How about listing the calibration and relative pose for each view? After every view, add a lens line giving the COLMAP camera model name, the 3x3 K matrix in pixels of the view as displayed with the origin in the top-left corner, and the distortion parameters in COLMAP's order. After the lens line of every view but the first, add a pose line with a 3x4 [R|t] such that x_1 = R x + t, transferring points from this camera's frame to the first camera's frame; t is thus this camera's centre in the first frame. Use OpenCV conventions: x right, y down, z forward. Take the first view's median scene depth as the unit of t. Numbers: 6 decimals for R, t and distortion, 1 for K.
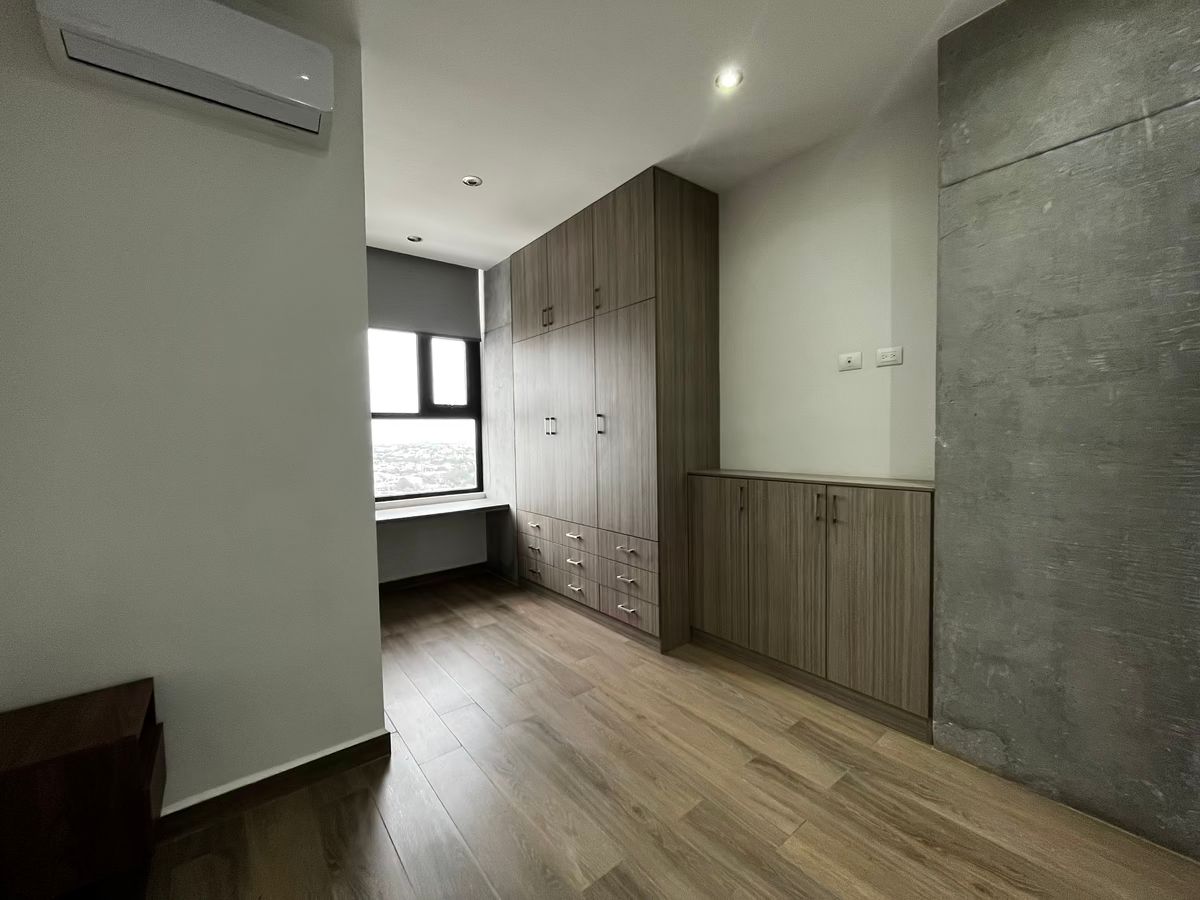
lens RADIAL K [[479.4, 0, 590.6], [0, 479.4, 449.6], [0, 0, 1]] dist [-0.003140, -0.000078]
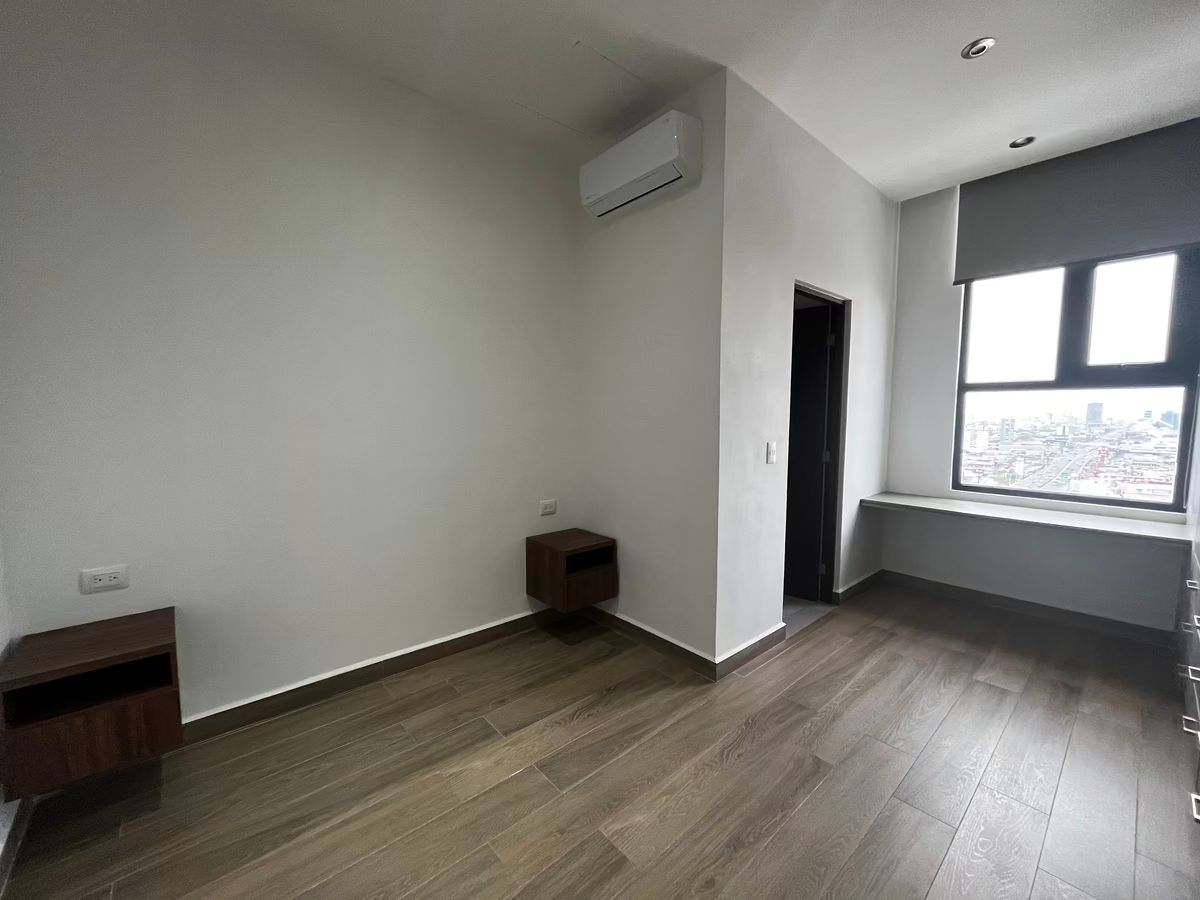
lens RADIAL K [[479.4, 0, 601.4], [0, 479.4, 449.1], [0, 0, 1]] dist [-0.003140, -0.000078]
pose [[0.075594, 0.098735, -0.992238, 0.362600], [-0.042245, 0.994509, 0.095742, -0.018068], [0.996243, 0.034679, 0.079350, 0.327844]]
